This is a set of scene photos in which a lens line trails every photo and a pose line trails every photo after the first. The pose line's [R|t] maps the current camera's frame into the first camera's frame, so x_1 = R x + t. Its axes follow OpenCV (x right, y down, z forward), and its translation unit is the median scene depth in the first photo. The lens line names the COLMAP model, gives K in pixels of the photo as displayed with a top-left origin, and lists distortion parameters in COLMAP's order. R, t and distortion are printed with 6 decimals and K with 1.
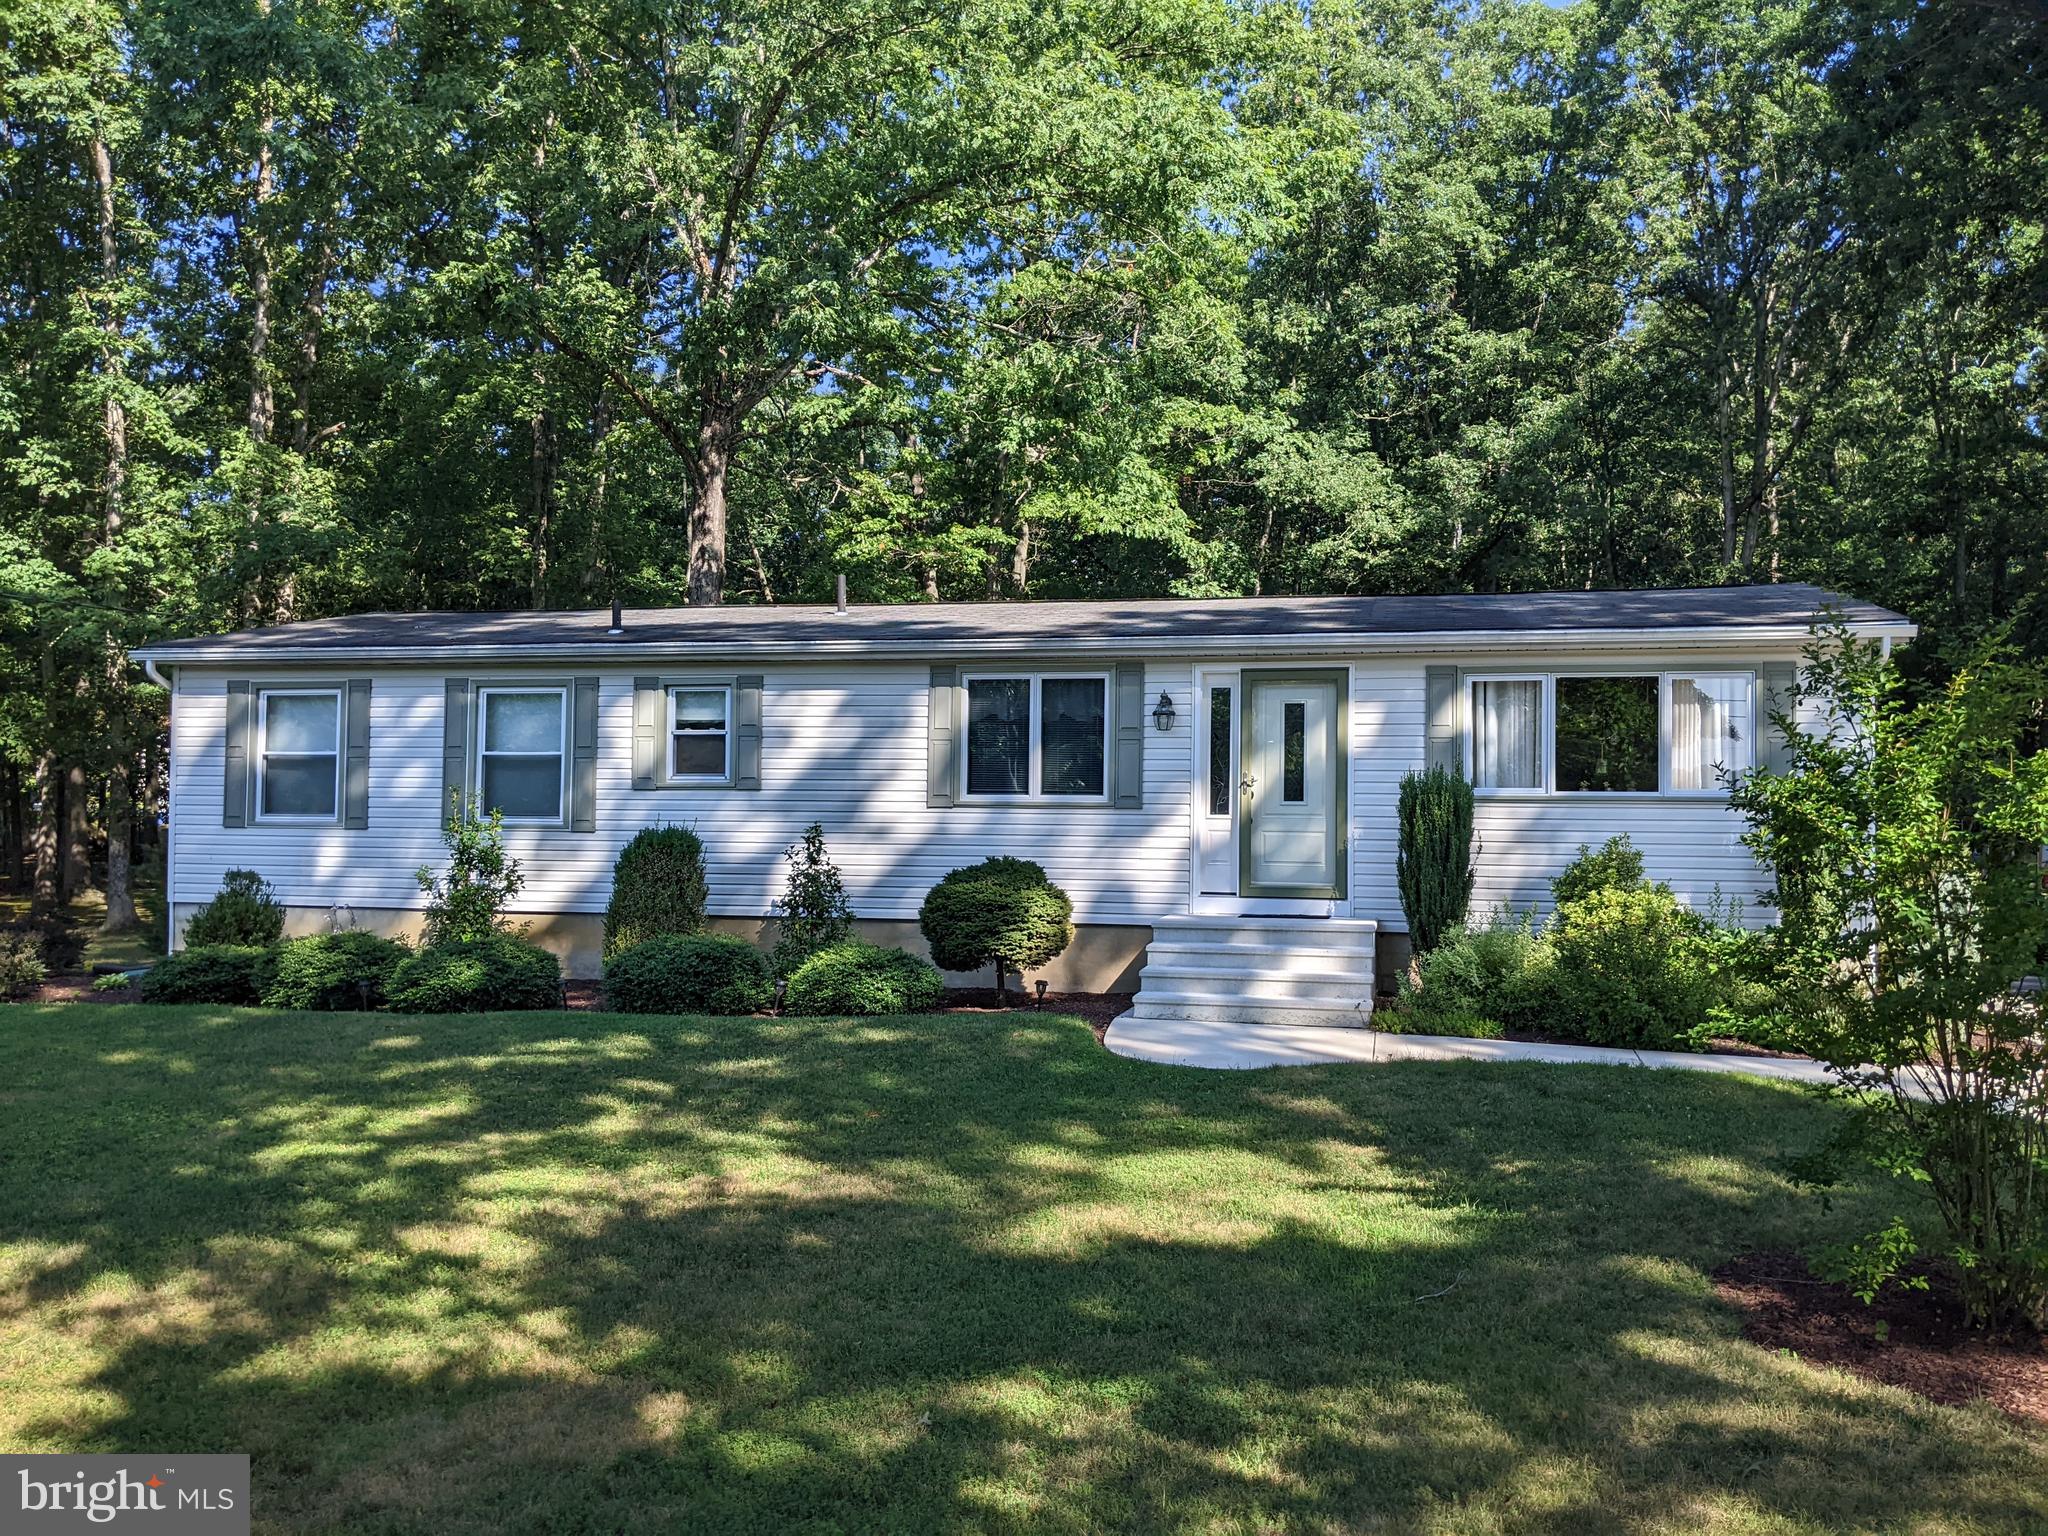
lens RADIAL K [[1658.2, 0, 1024.0], [0, 1658.2, 768.0], [0, 0, 1]] dist [-0.008867, -0.002657]
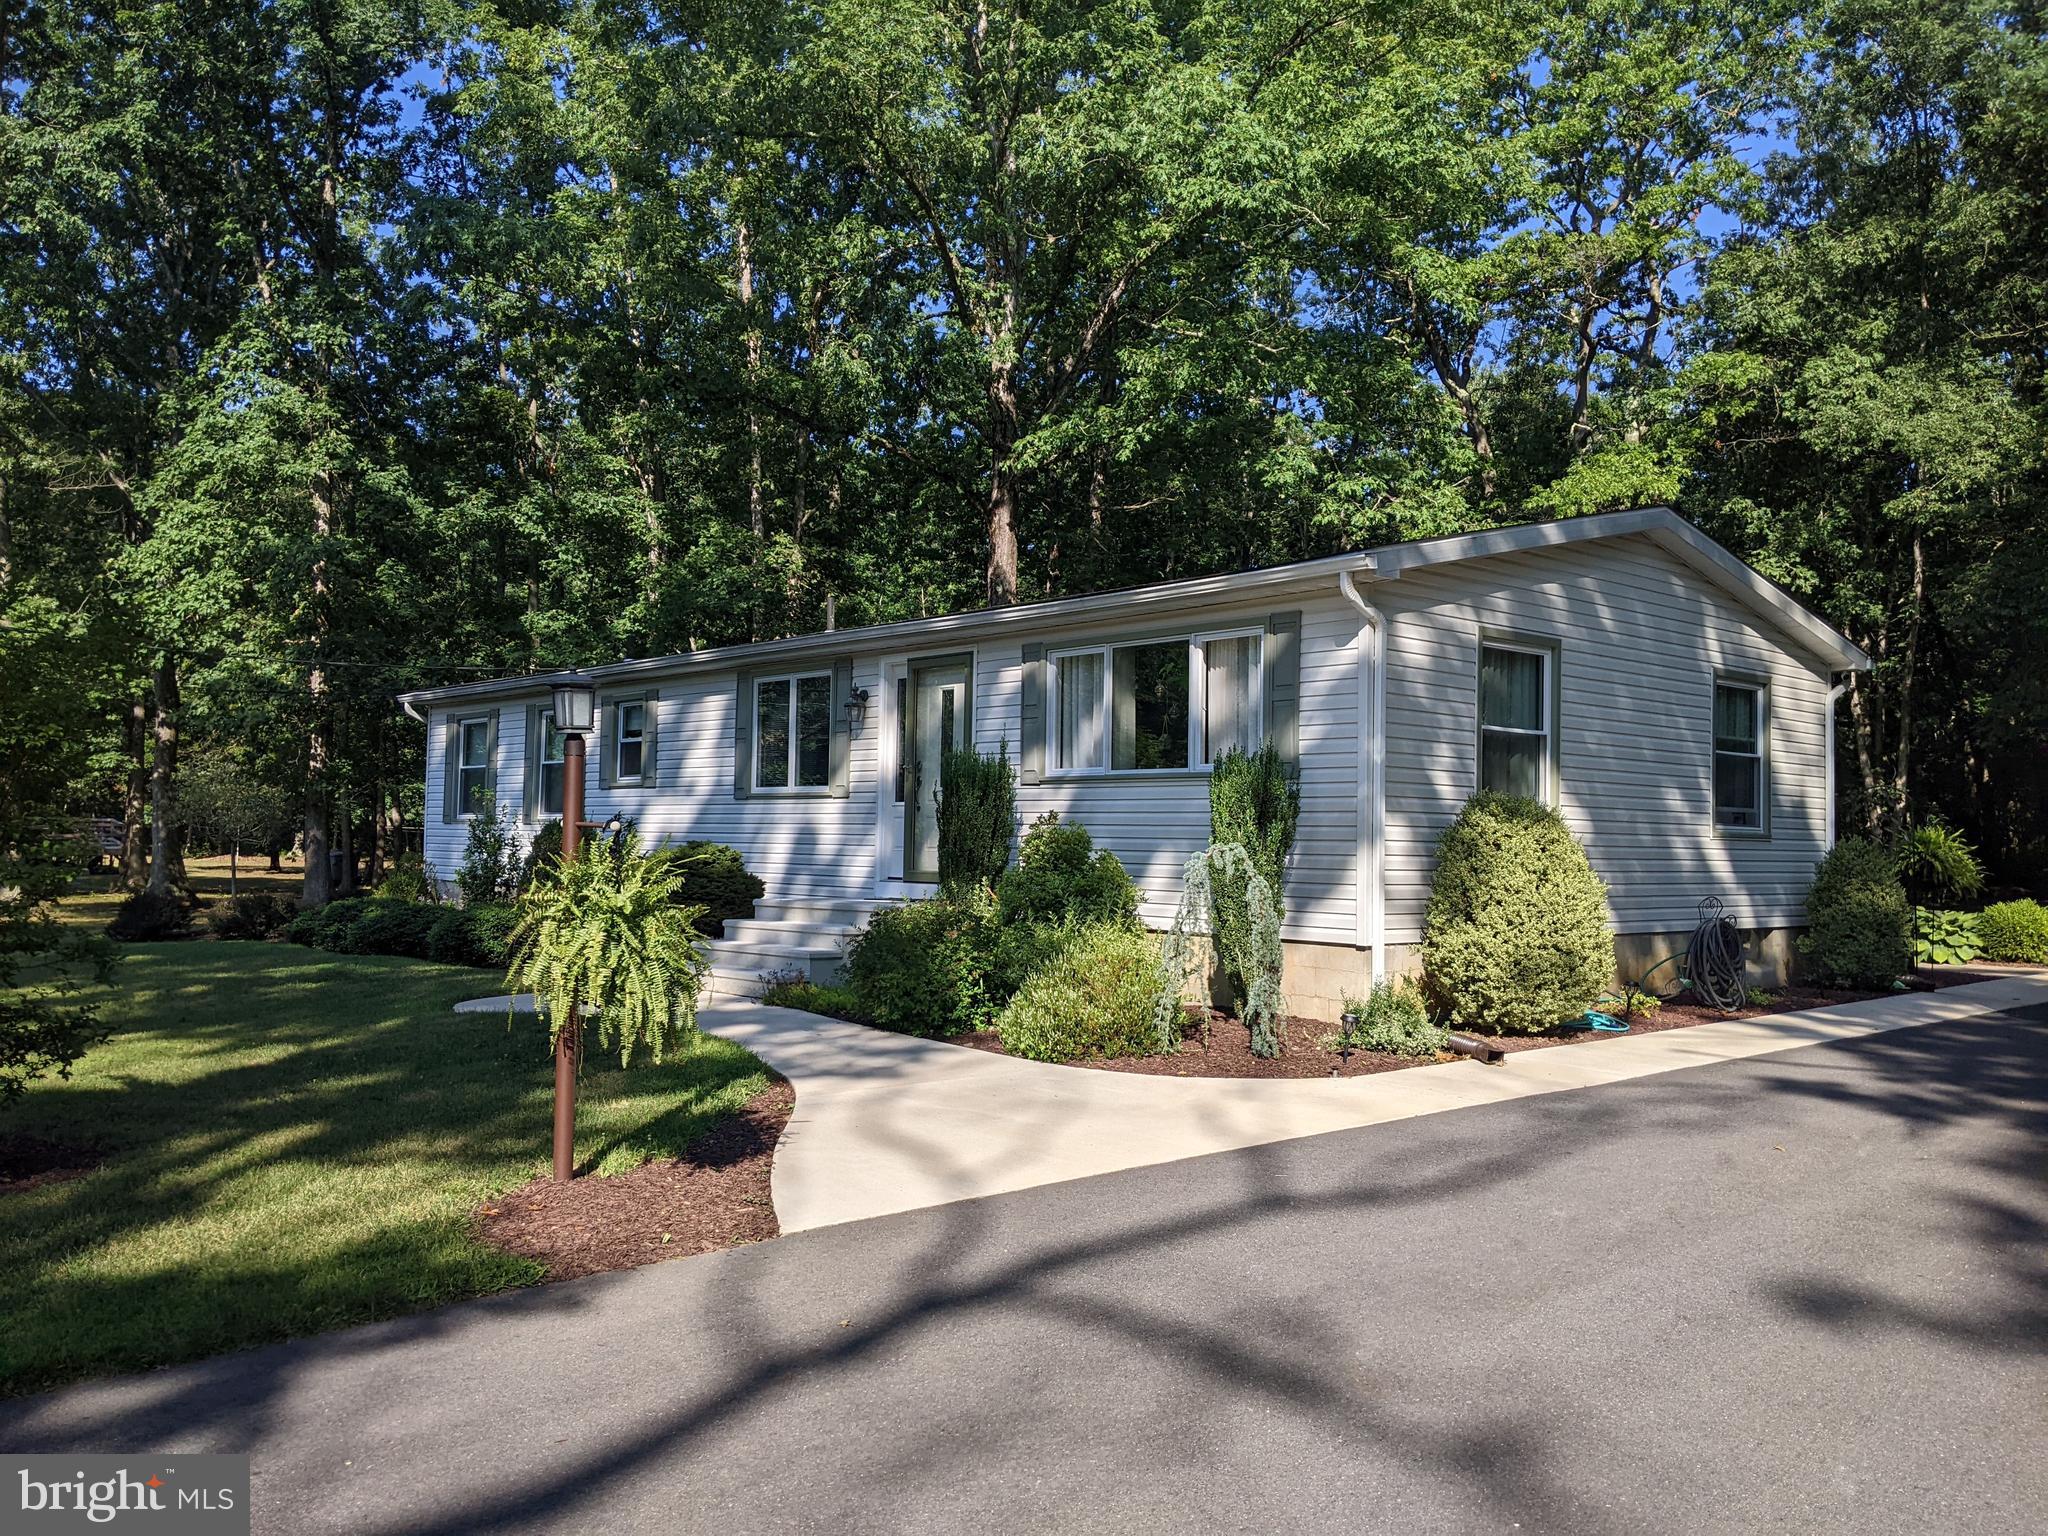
lens RADIAL K [[1618.9, 0, 1024.0], [0, 1618.9, 768.0], [0, 0, 1]] dist [-0.005350, -0.002015]
pose [[0.807127, -0.022529, -0.589948, 0.736697], [0.011820, 0.999688, -0.022004, 0.028523], [0.590260, 0.010787, 0.807141, 0.223664]]
